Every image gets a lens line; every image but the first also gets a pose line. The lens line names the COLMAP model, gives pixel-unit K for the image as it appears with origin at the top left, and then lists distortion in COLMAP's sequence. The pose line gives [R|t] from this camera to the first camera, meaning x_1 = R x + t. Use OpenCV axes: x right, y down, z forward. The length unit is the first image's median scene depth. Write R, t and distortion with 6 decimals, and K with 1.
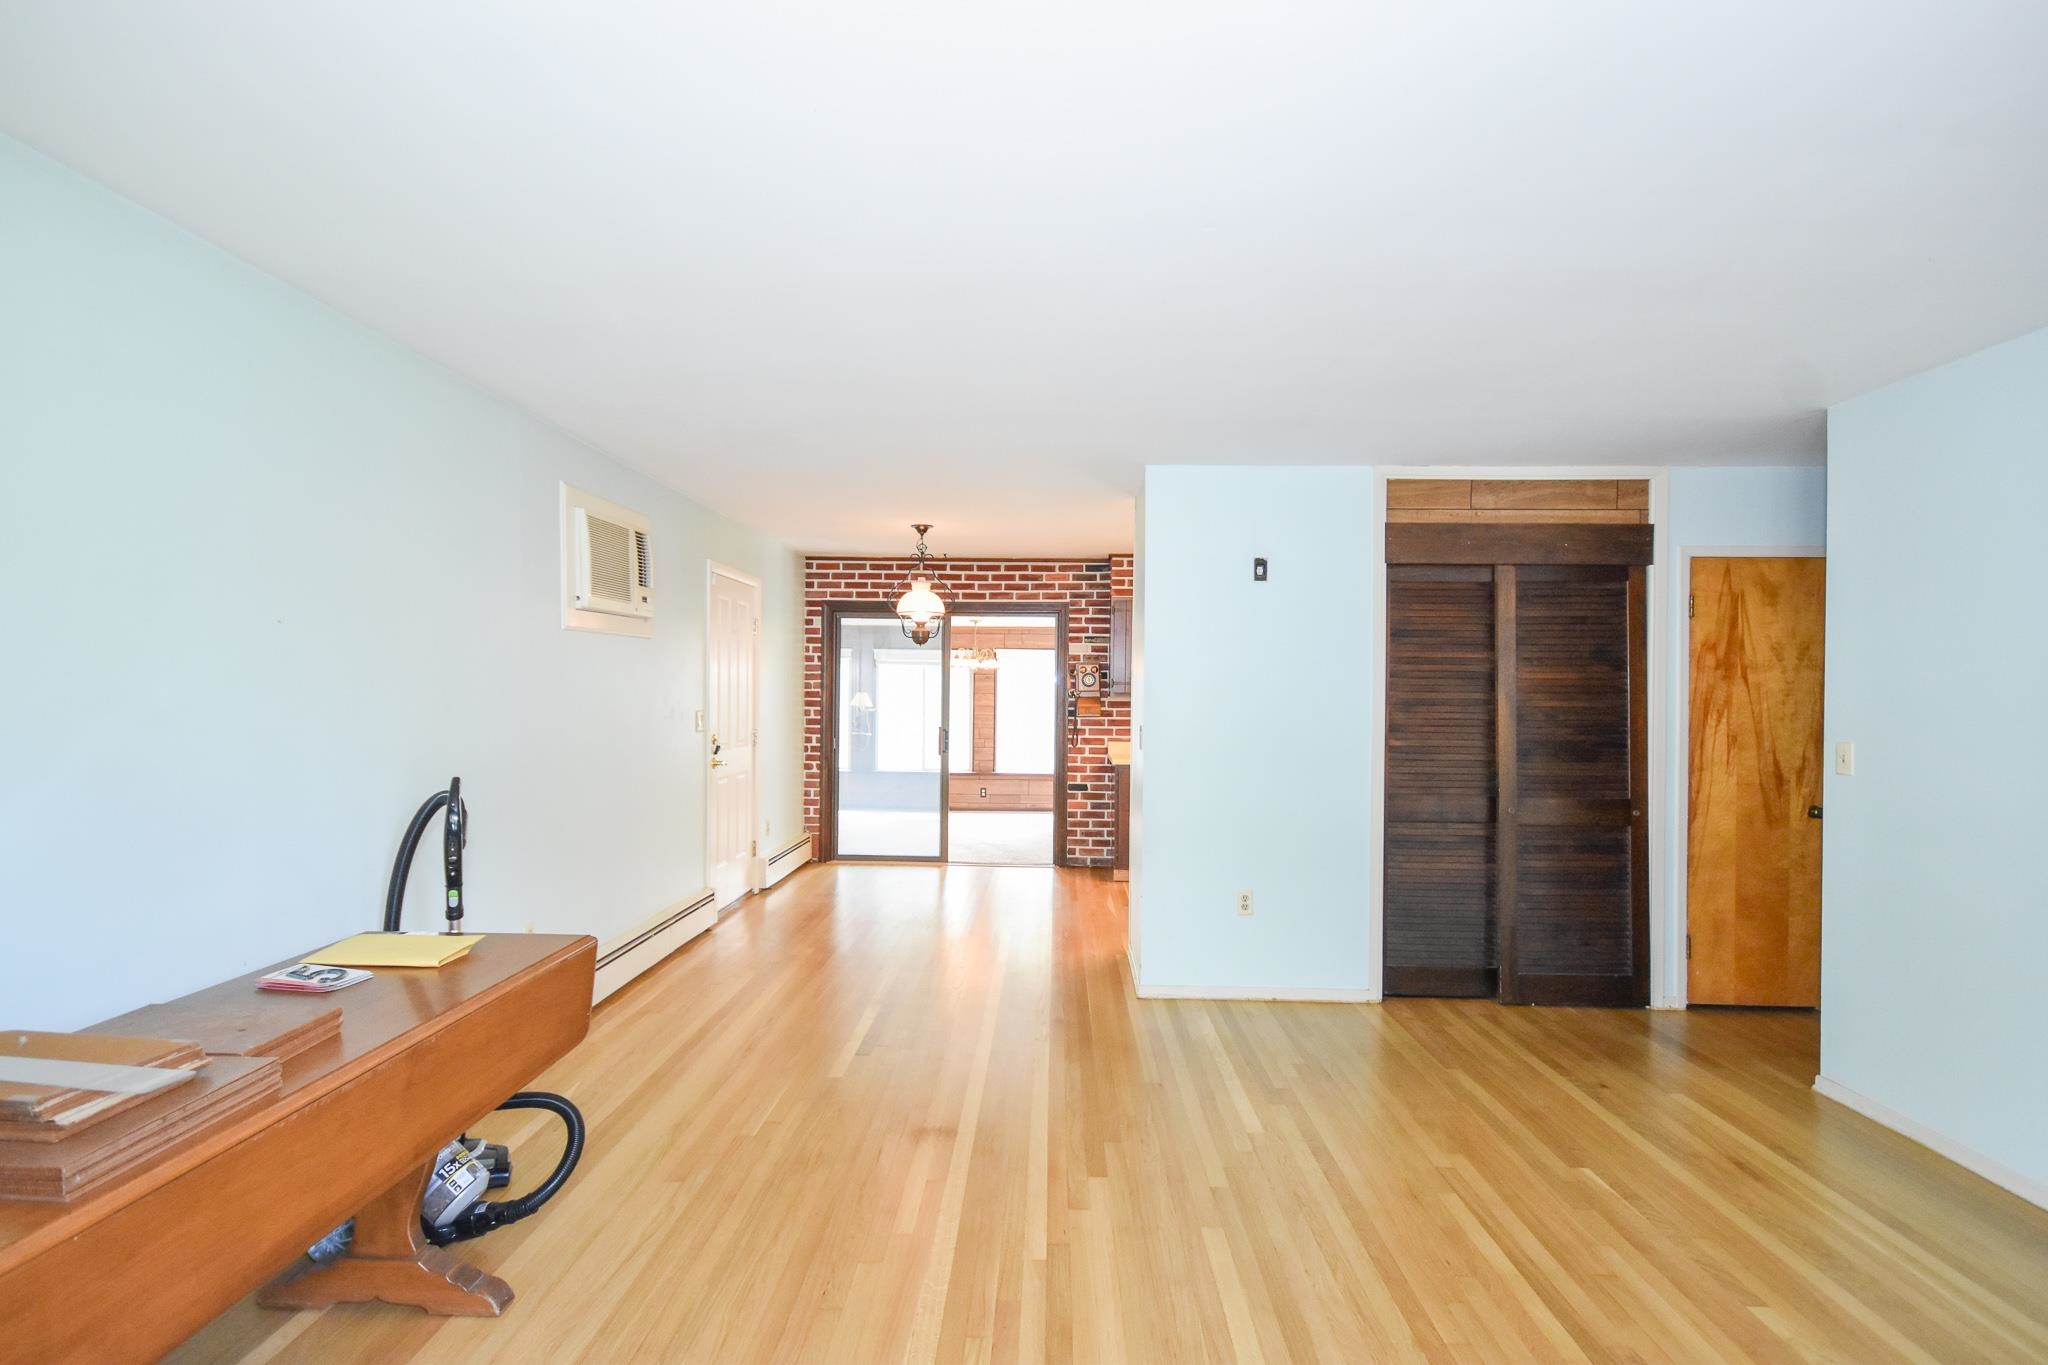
lens RADIAL K [[1002.2, 0, 1019.3], [0, 1002.2, 692.4], [0, 0, 1]] dist [-0.000169, 0.000000]
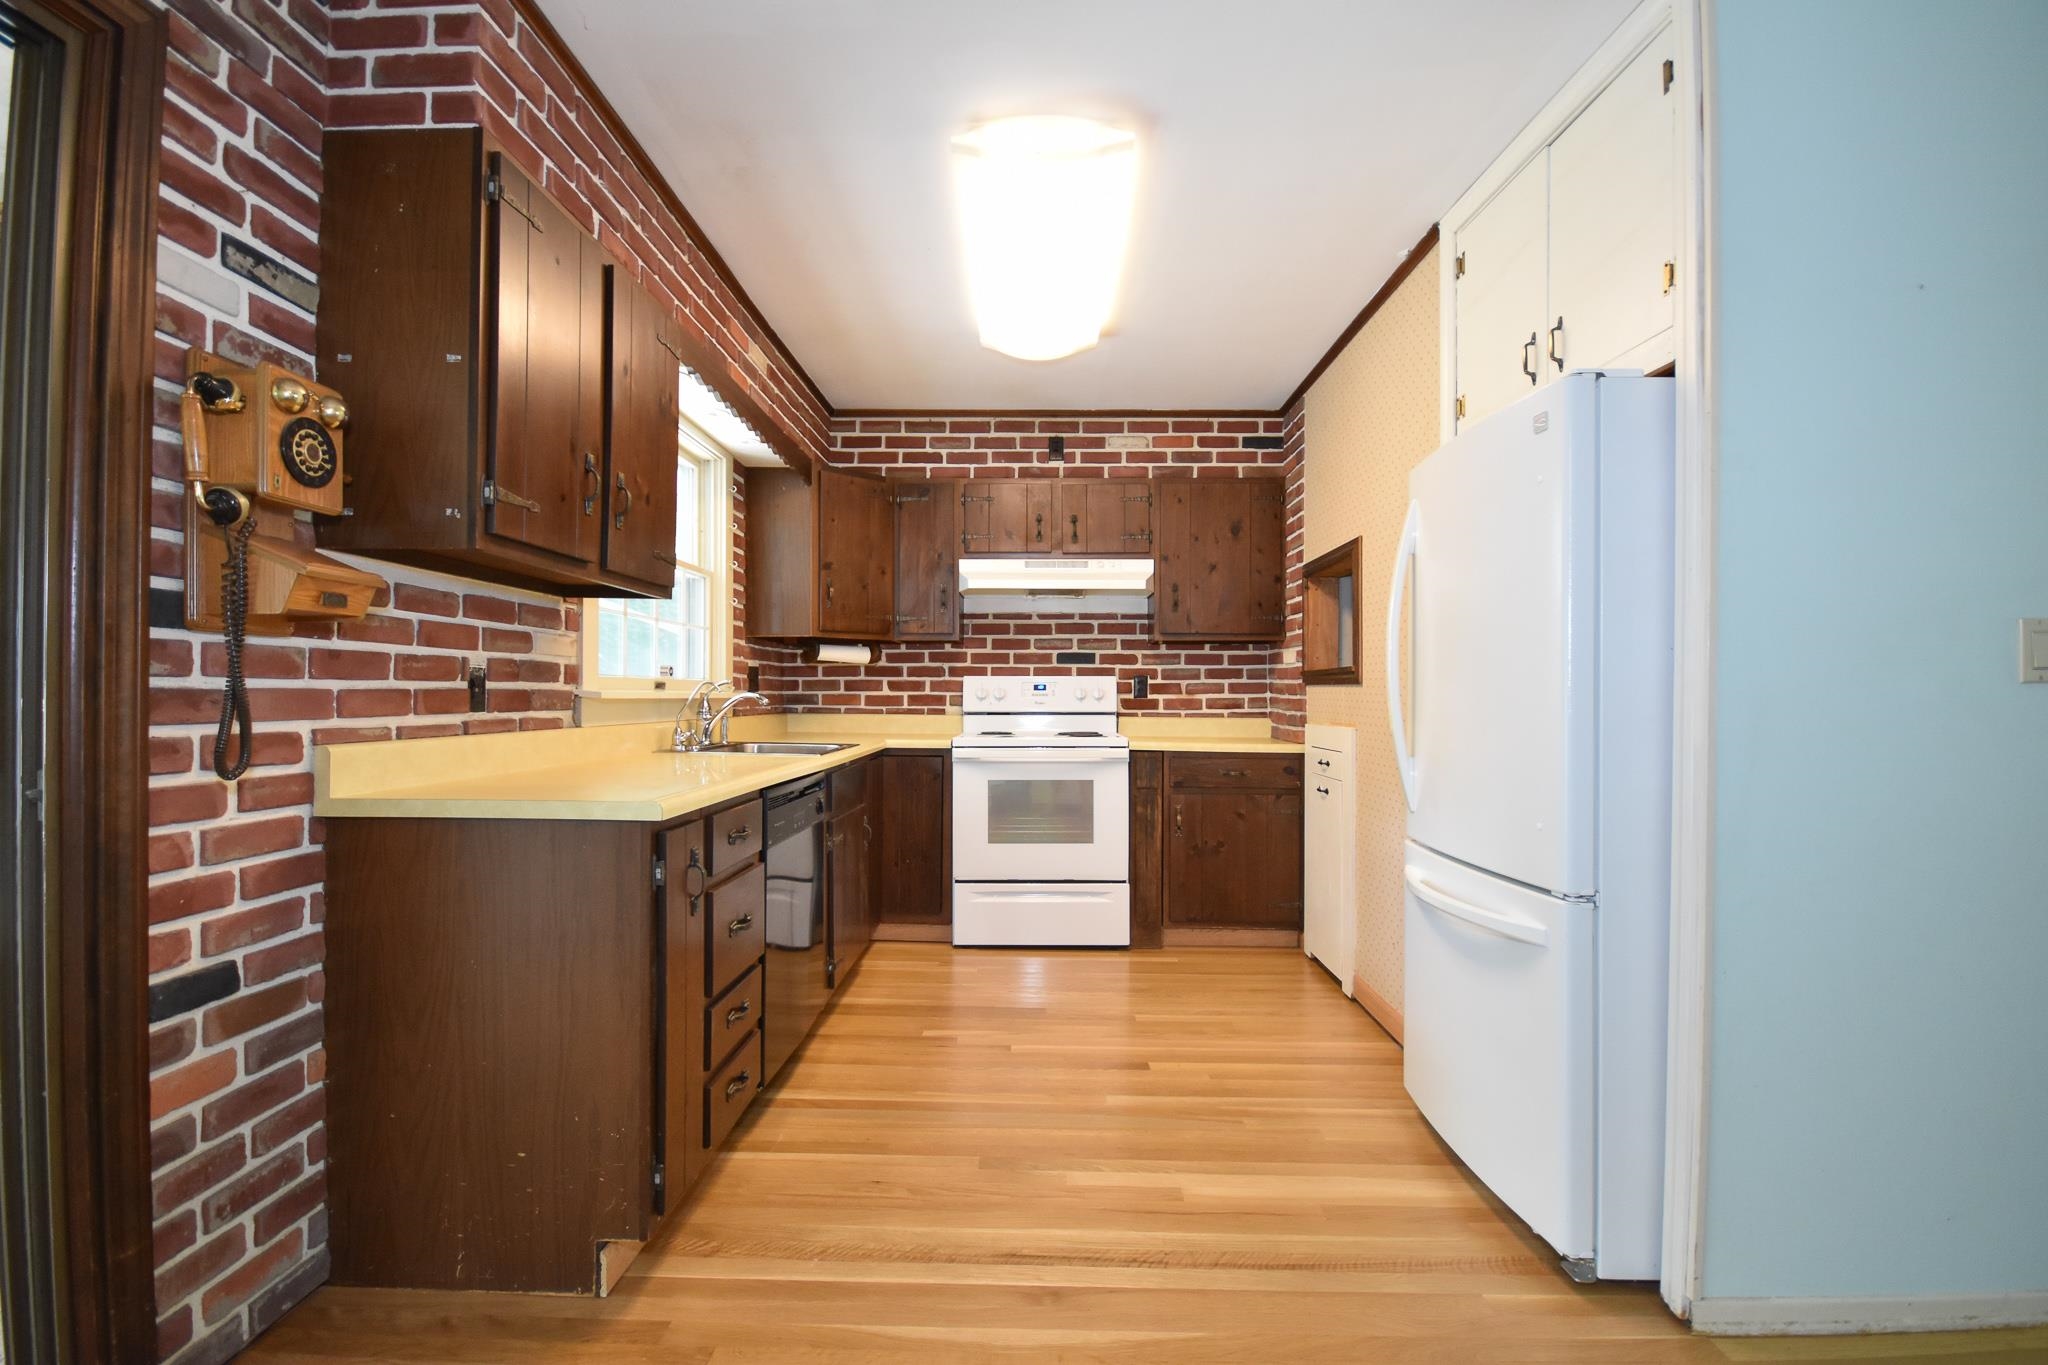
lens RADIAL K [[915.3, 0, 1067.8], [0, 915.3, 687.2], [0, 0, 1]] dist [-0.003518, -0.006643]
pose [[-0.040137, 0.001893, 0.999192, -0.124107], [-0.017733, 0.999839, -0.002606, 0.033298], [-0.999037, -0.017823, -0.040097, 0.837921]]
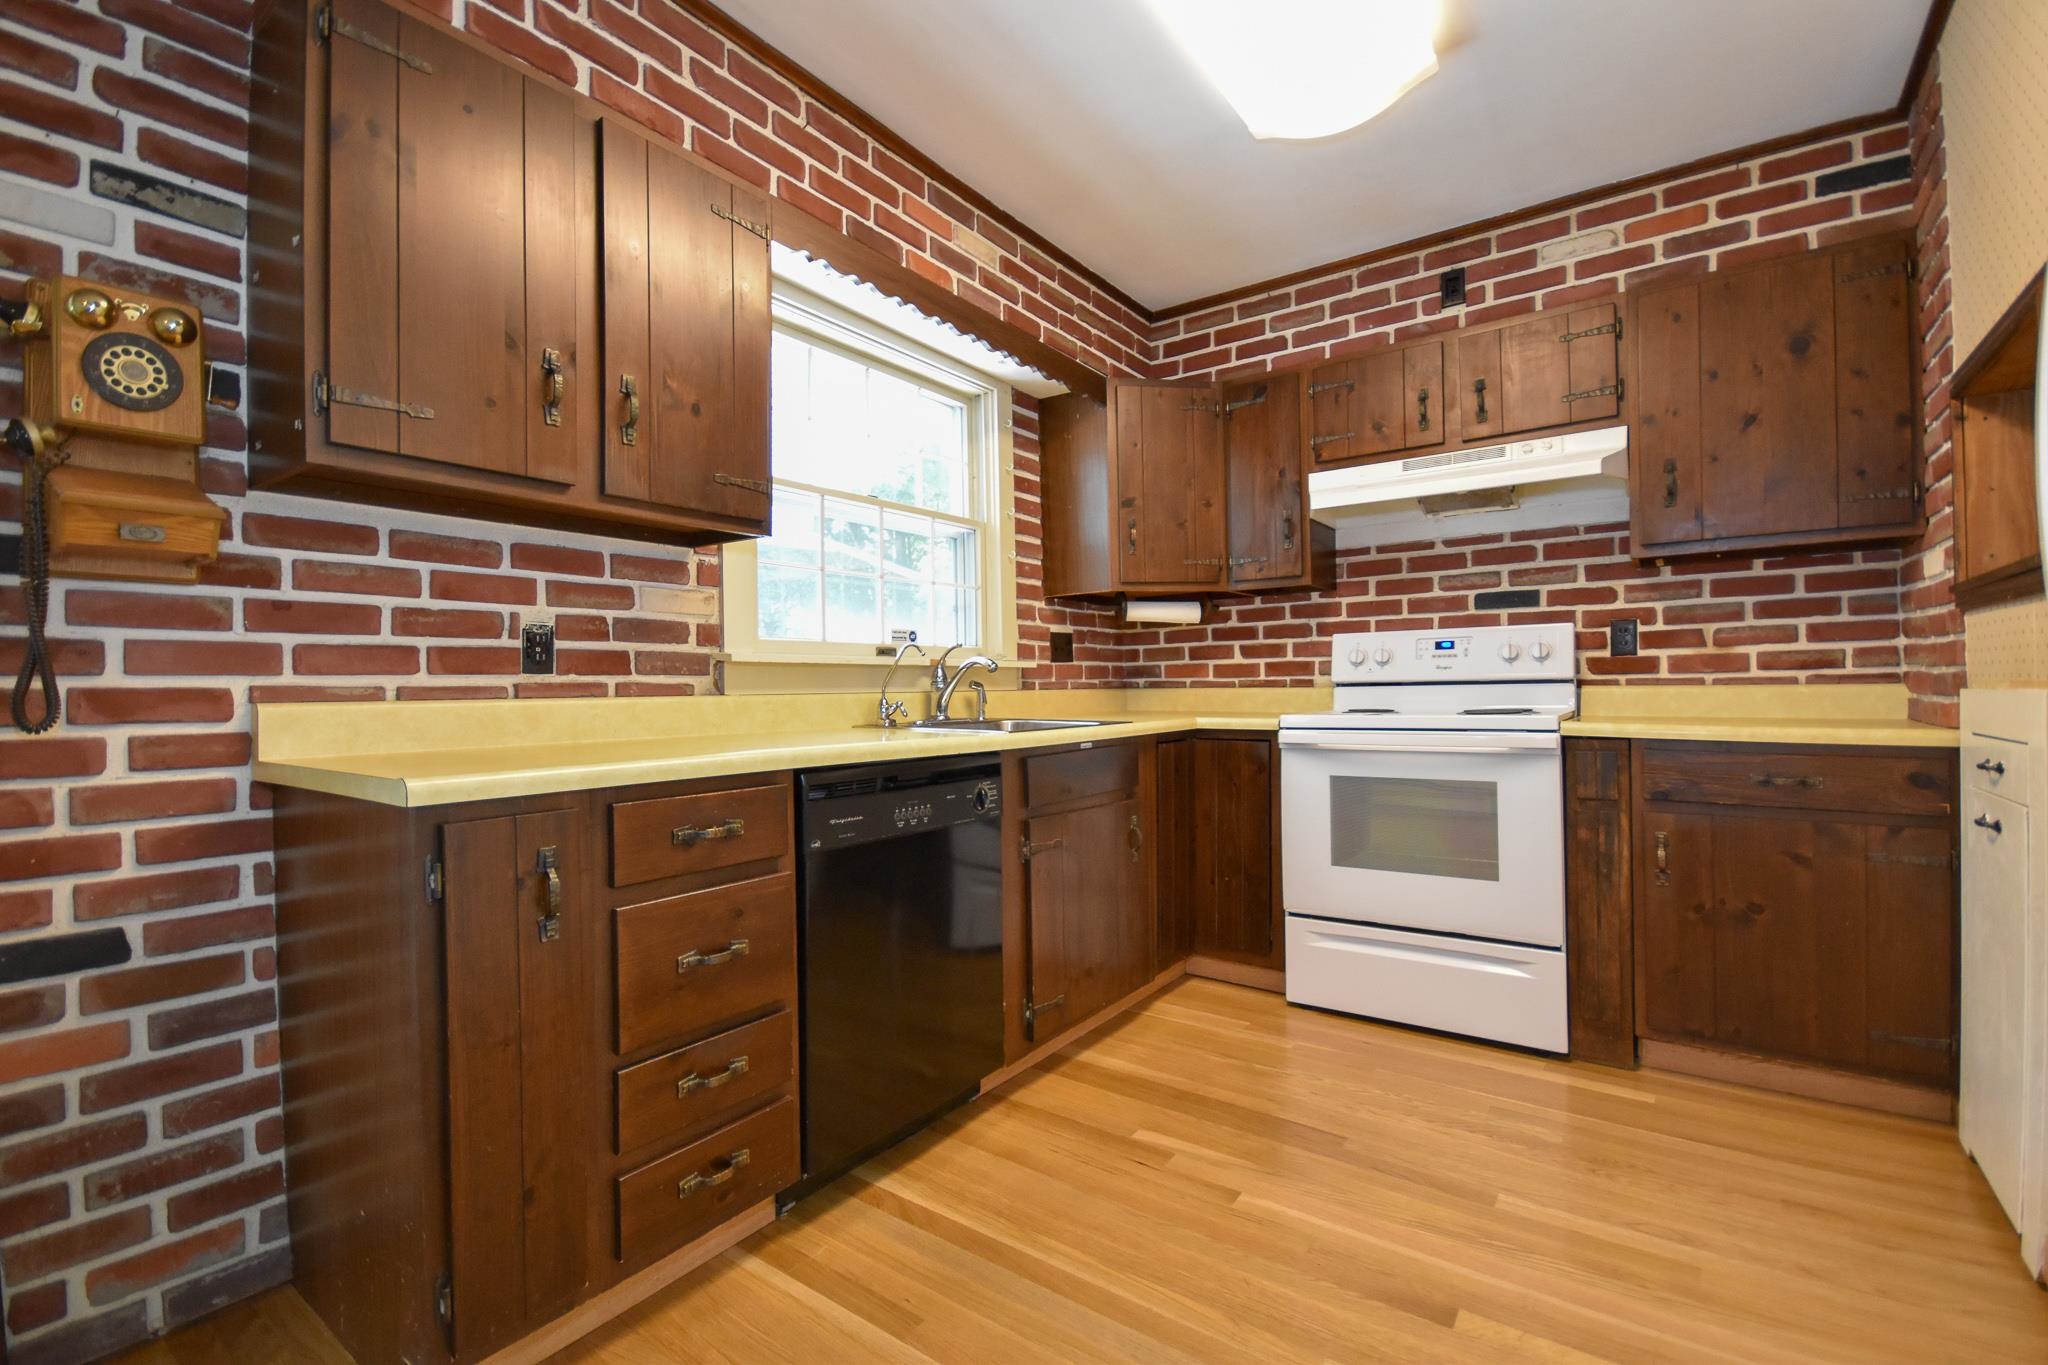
lens RADIAL K [[915.3, 0, 1027.4], [0, 915.3, 689.5], [0, 0, 1]] dist [-0.003518, -0.006643]
pose [[0.565894, -0.015794, 0.824327, 0.023391], [0.007761, 0.999874, 0.013829, 0.044671], [-0.824442, -0.001428, 0.565945, 0.757346]]
